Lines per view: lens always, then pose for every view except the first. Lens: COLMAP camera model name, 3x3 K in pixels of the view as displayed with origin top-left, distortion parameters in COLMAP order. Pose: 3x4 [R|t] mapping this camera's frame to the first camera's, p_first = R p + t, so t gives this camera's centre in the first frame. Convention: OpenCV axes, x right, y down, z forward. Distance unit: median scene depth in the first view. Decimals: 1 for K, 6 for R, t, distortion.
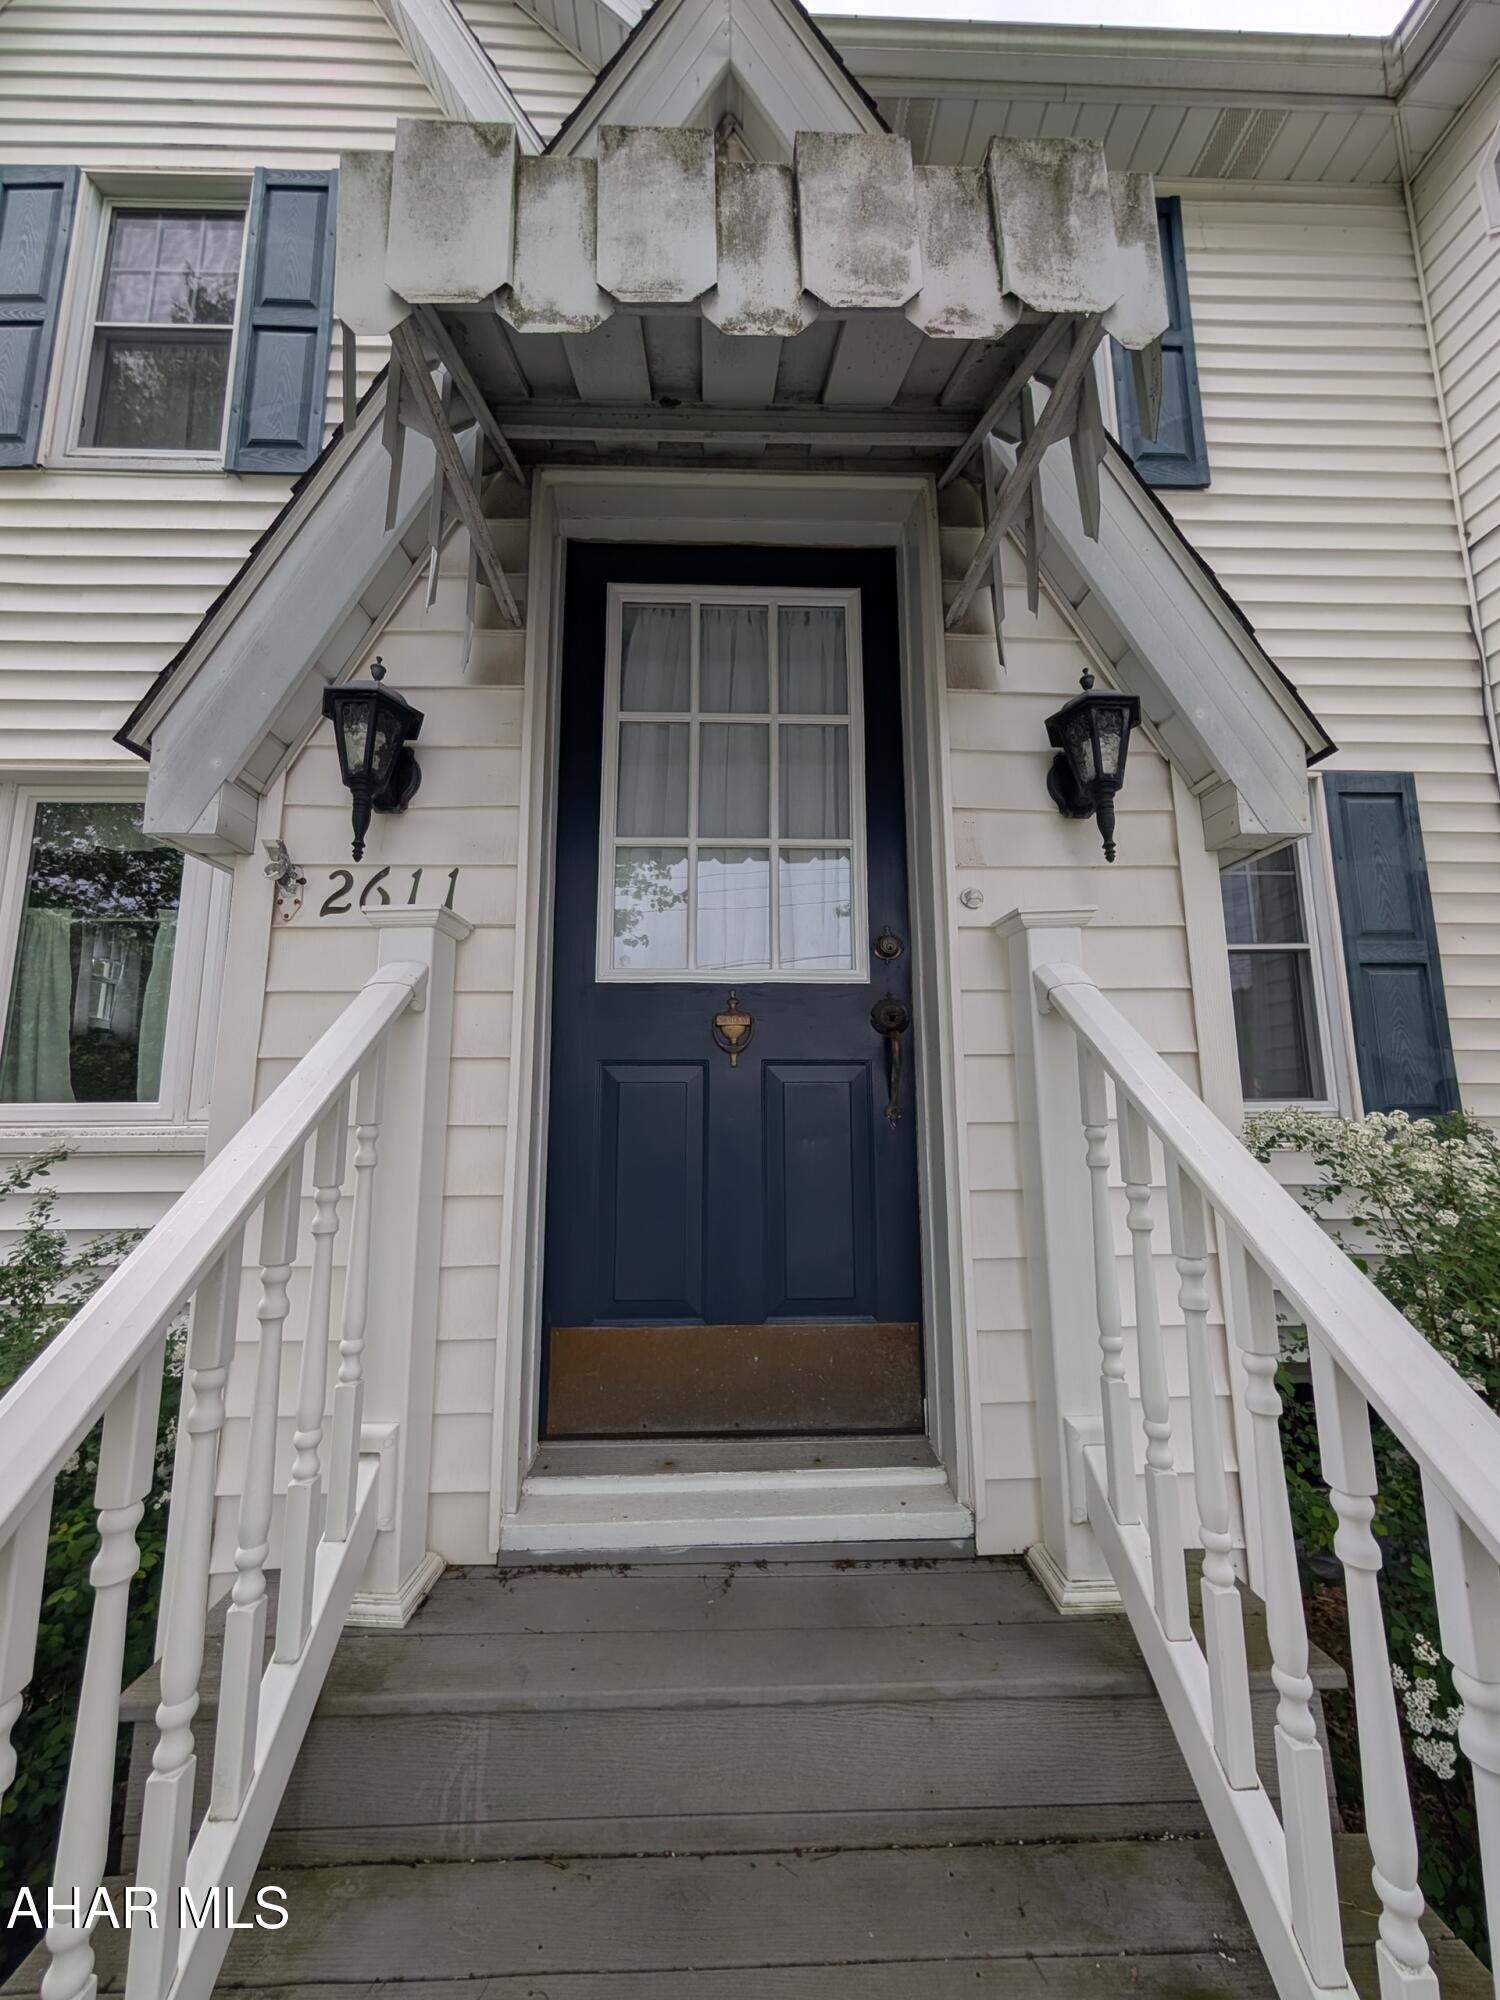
lens RADIAL K [[751.0, 0, 742.3], [0, 751.0, 994.0], [0, 0, 1]] dist [0.000284, 0.000003]
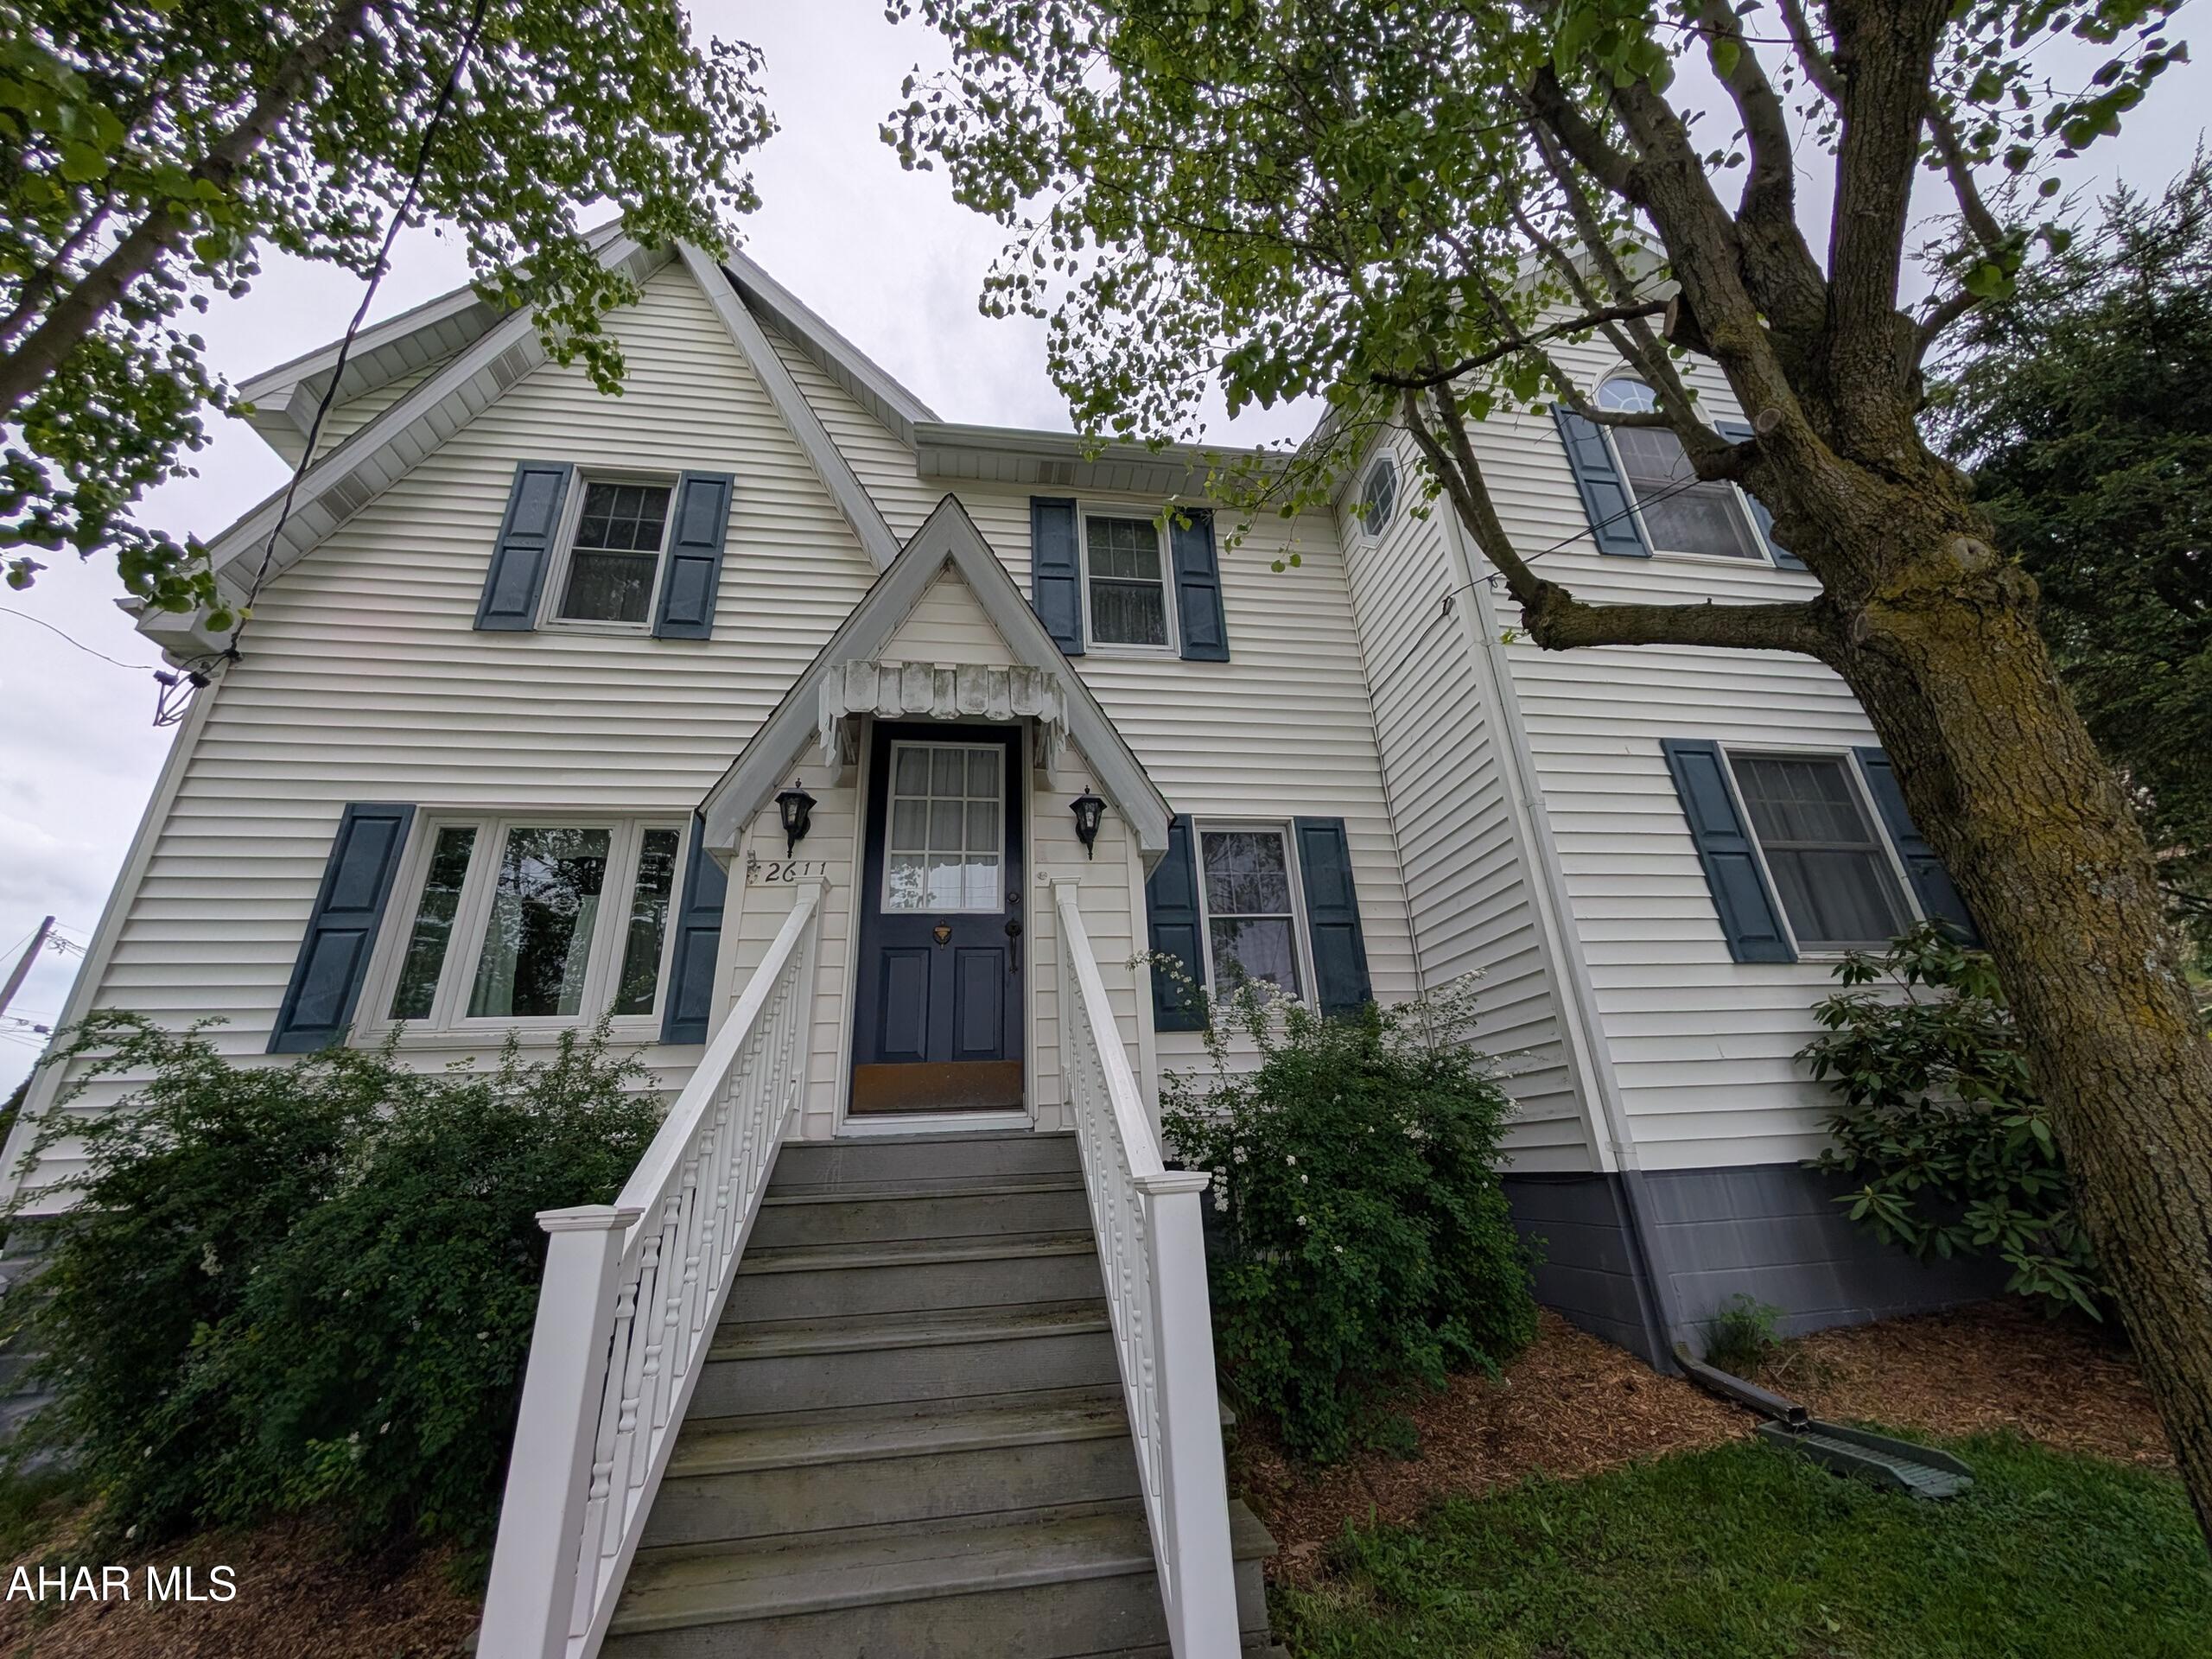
lens RADIAL K [[830.6, 0, 1094.0], [0, 830.6, 836.6], [0, 0, 1]] dist [0.000284, 0.000003]
pose [[0.993220, 0.006089, 0.116094, 0.146697], [0.020403, 0.973999, -0.225634, 0.332697], [-0.114449, 0.226472, 0.967270, -1.519253]]
